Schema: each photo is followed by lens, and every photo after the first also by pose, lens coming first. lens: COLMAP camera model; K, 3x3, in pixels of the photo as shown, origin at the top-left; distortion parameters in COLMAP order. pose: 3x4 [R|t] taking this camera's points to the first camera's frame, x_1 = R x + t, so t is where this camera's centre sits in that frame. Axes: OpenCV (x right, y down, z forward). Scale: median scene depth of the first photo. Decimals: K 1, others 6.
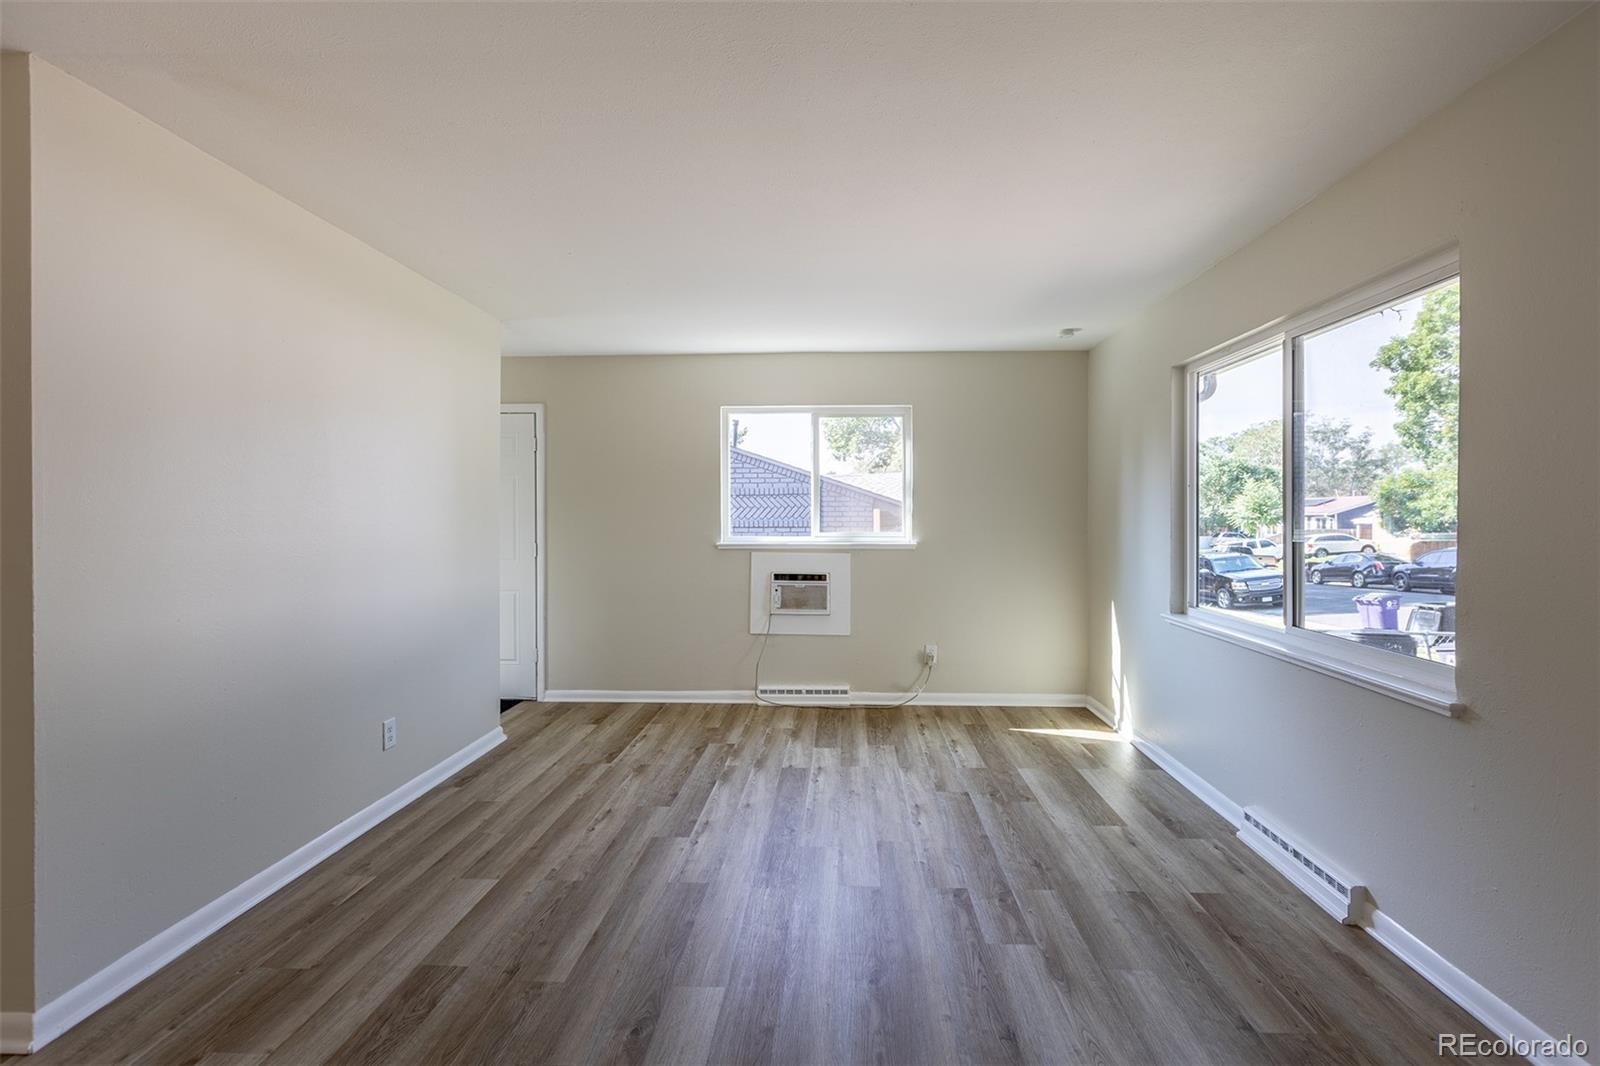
lens RADIAL K [[721.7, 0, 815.2], [0, 721.7, 515.4], [0, 0, 1]] dist [0.000583, 0.000574]
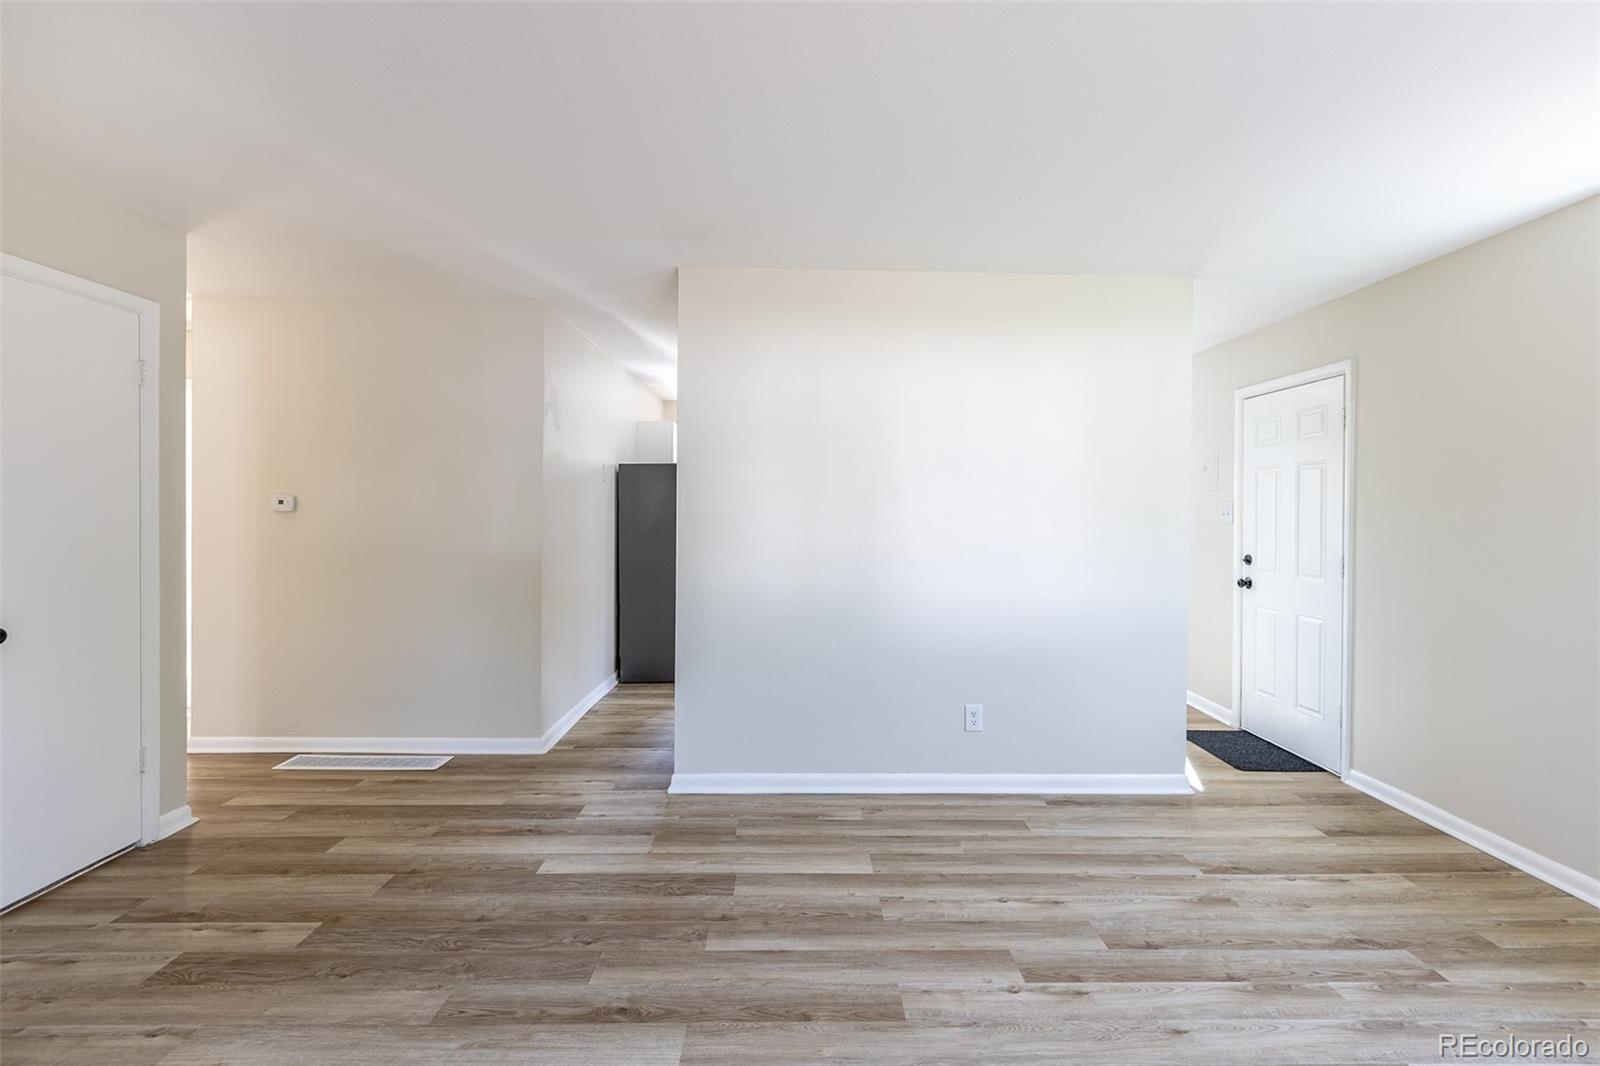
lens RADIAL K [[721.7, 0, 815.2], [0, 721.7, 515.4], [0, 0, 1]] dist [0.000583, 0.000574]
pose [[0.061697, 0.005618, -0.998079, 0.529613], [-0.009728, 0.999940, 0.005027, -0.000502], [0.998048, 0.009399, 0.061748, 0.802313]]
